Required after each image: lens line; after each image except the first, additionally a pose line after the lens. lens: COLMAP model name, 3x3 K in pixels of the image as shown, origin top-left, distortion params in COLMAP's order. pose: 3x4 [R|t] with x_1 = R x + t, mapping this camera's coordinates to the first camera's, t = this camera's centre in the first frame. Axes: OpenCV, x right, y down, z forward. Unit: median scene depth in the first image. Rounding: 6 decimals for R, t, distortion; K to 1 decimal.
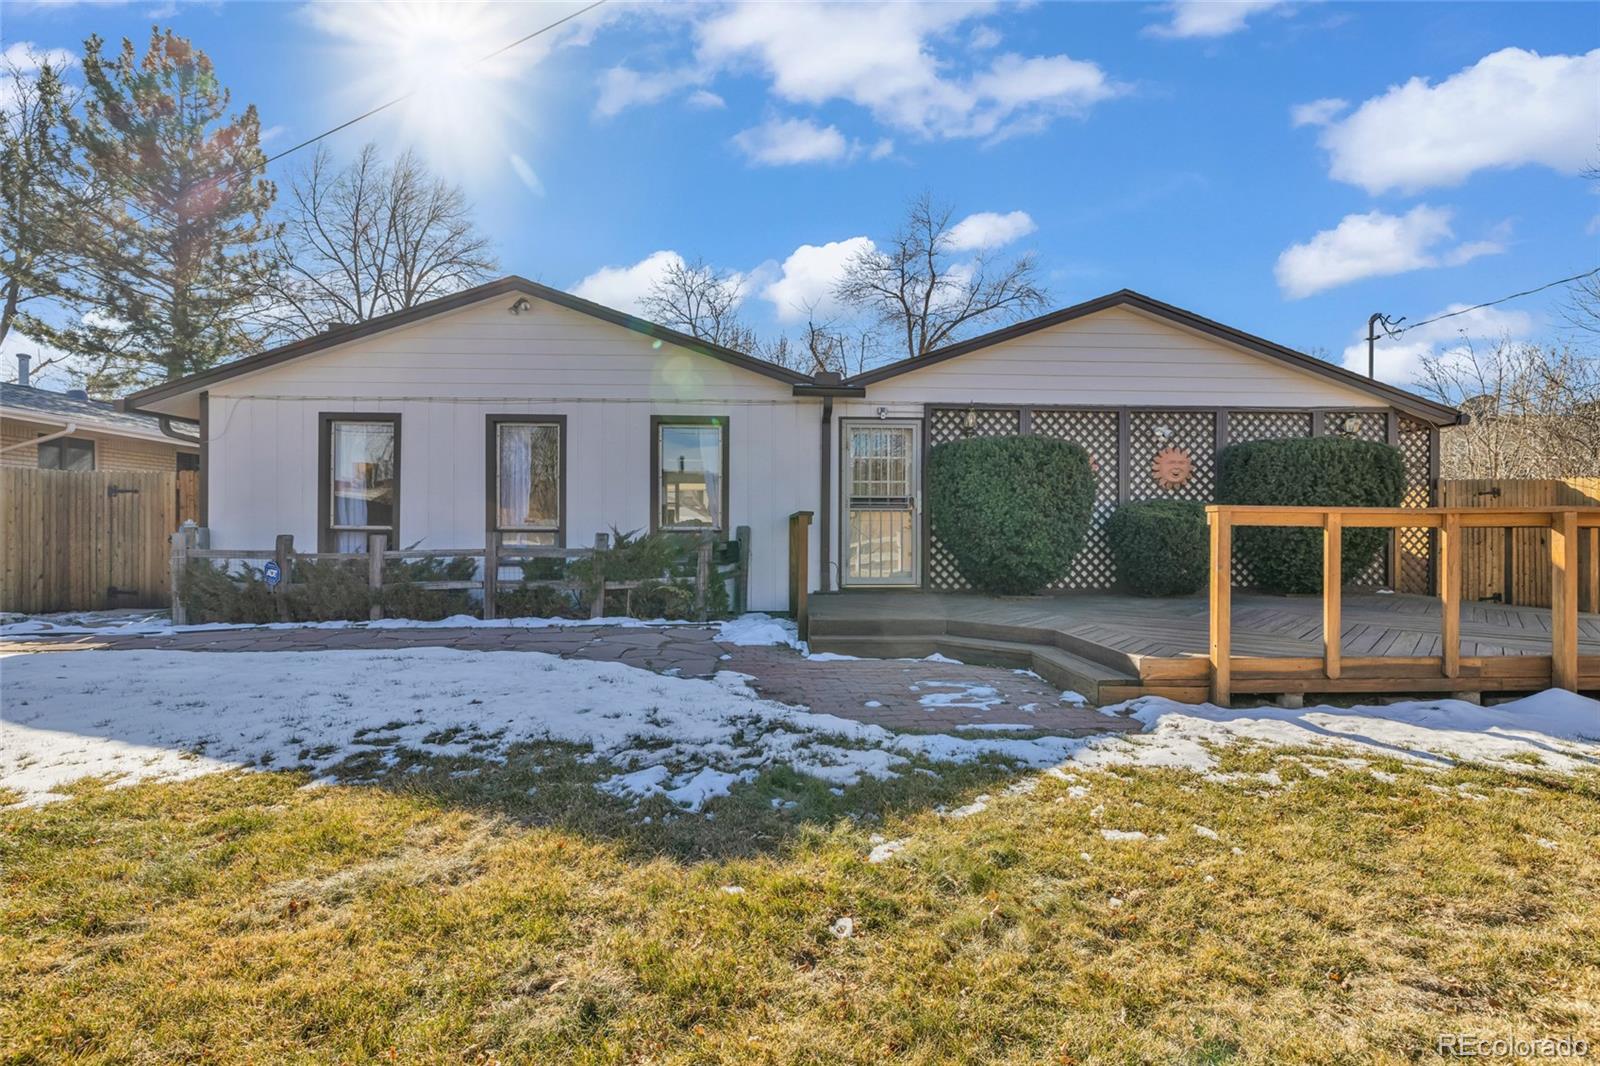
lens RADIAL K [[766.7, 0, 796.5], [0, 766.7, 528.5], [0, 0, 1]] dist [-0.002865, 0.000904]
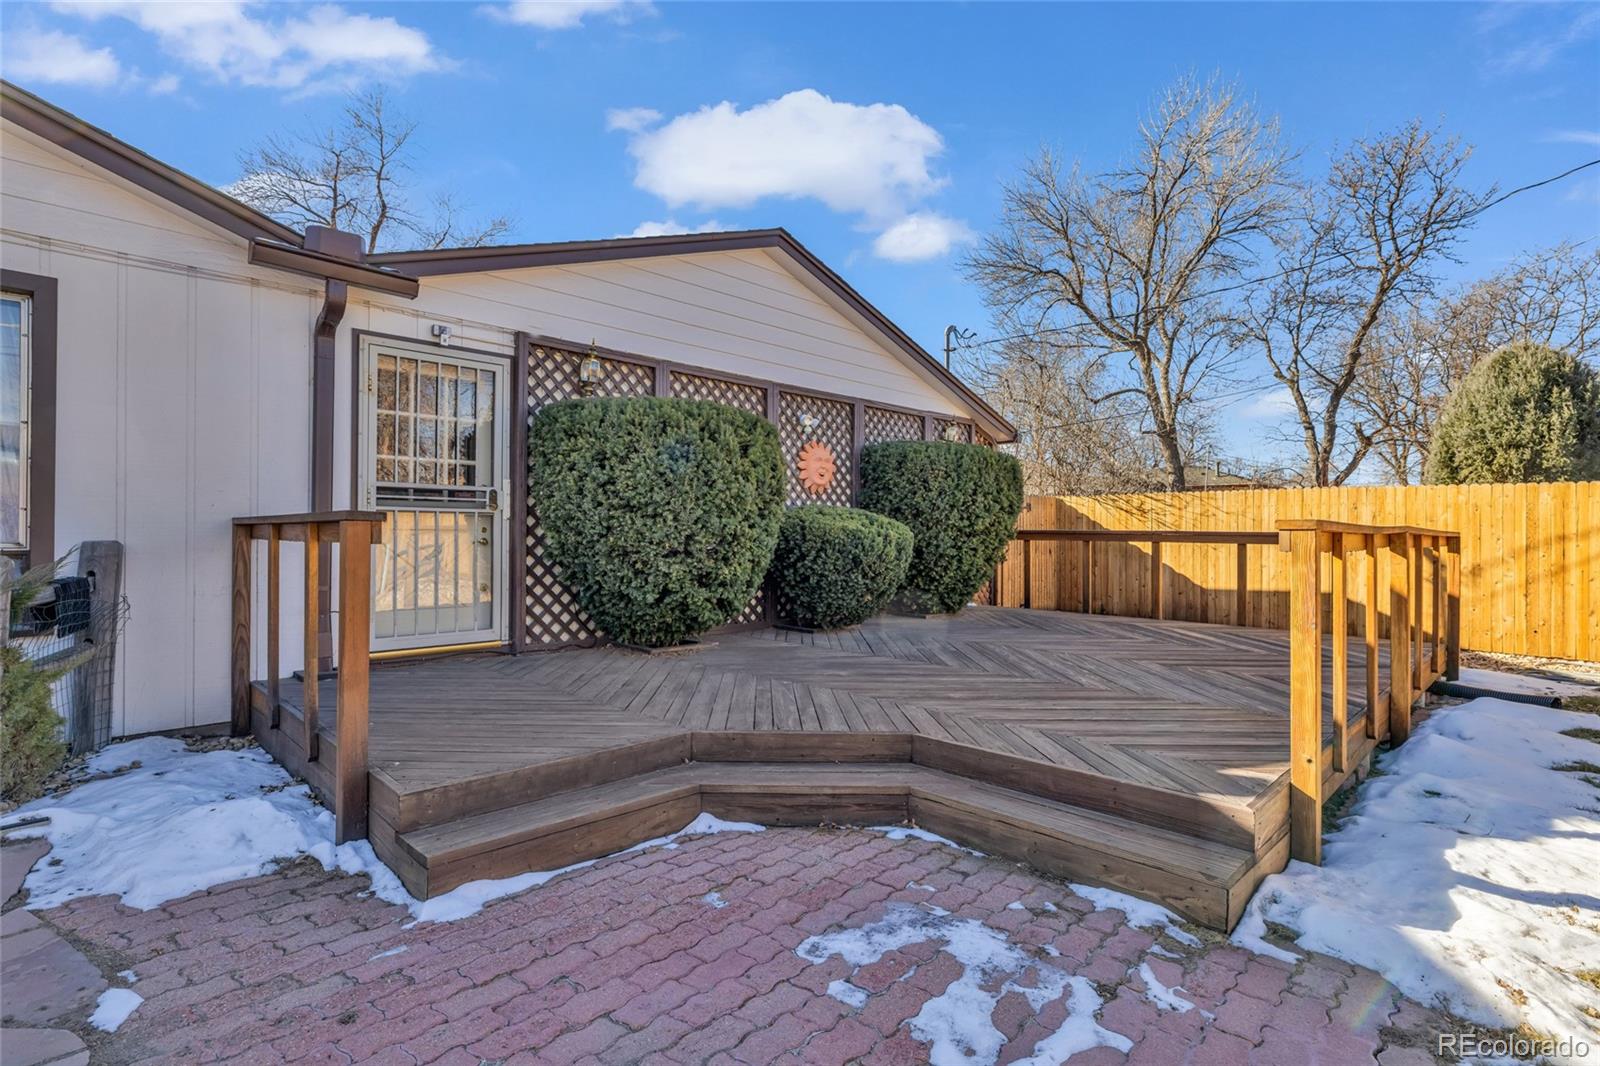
lens RADIAL K [[766.7, 0, 796.5], [0, 766.7, 528.5], [0, 0, 1]] dist [-0.002865, 0.000904]
pose [[0.744936, 0.007196, 0.667097, -0.064588], [-0.004023, 0.999972, -0.006294, -0.008769], [-0.667124, 0.002005, 0.744944, 0.416596]]
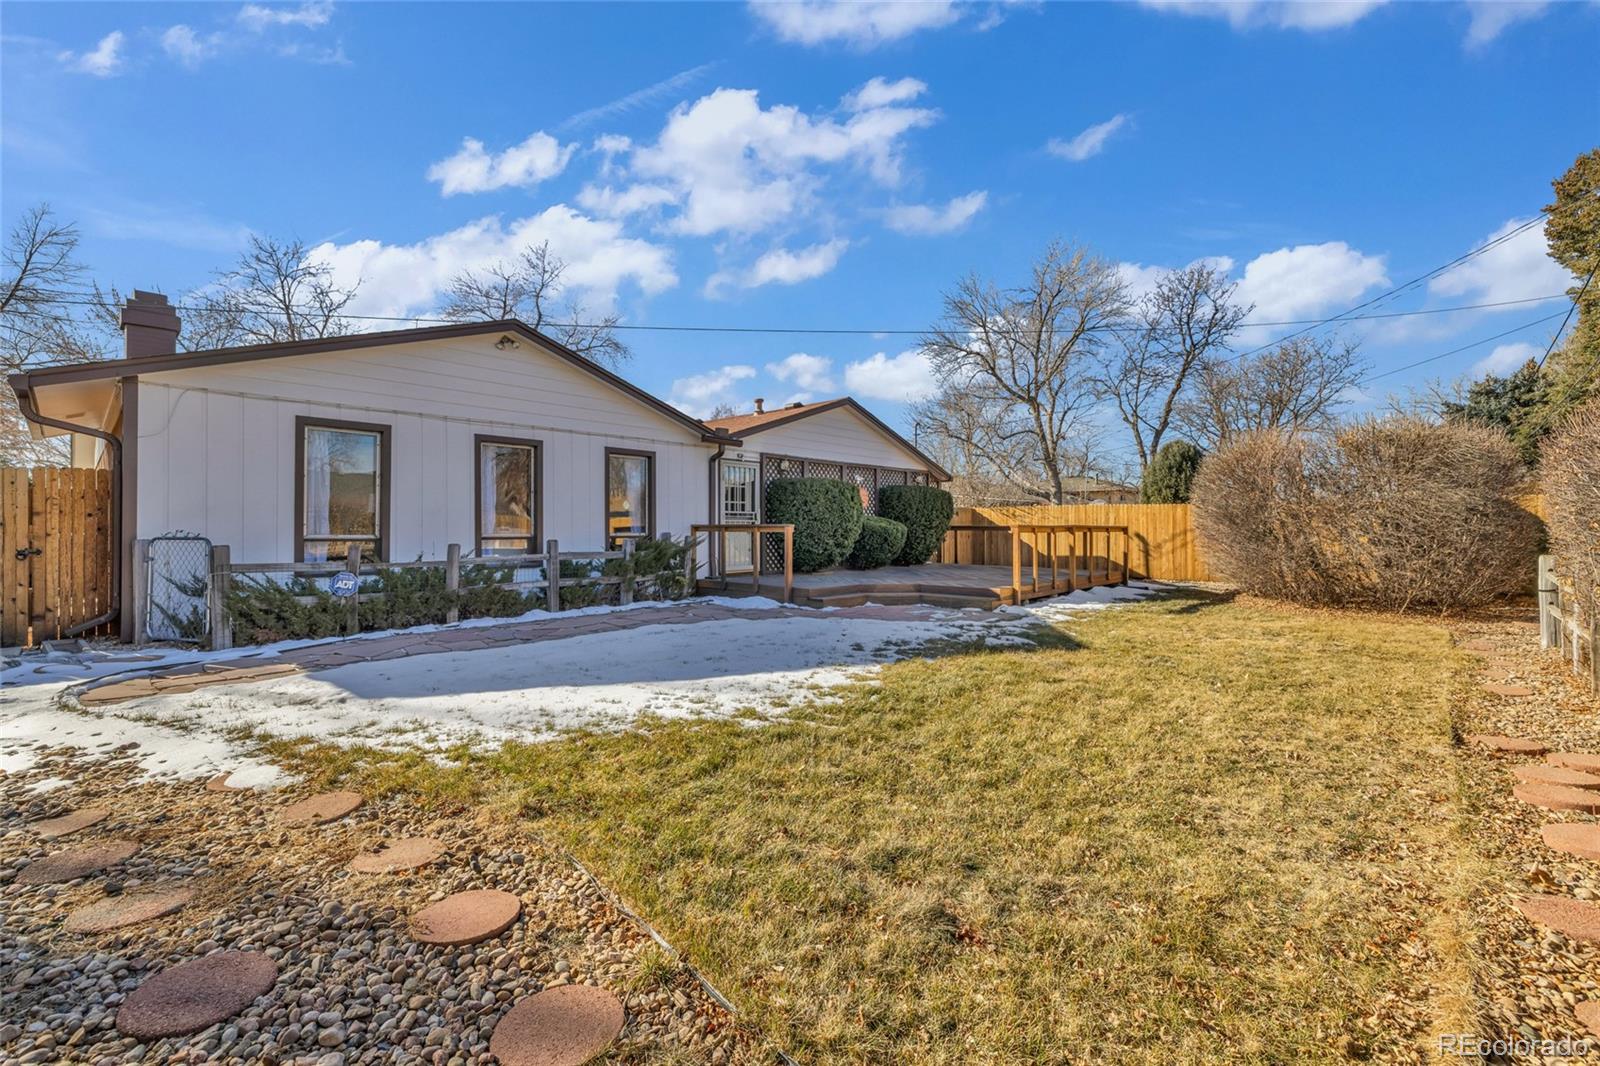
lens RADIAL K [[673.5, 0, 794.0], [0, 673.5, 526.9], [0, 0, 1]] dist [0.000989, 0.000051]
pose [[0.714405, -0.001939, 0.699730, -0.743991], [0.002976, 0.999996, -0.000267, -0.012065], [-0.699726, 0.002274, 0.714407, -0.024032]]
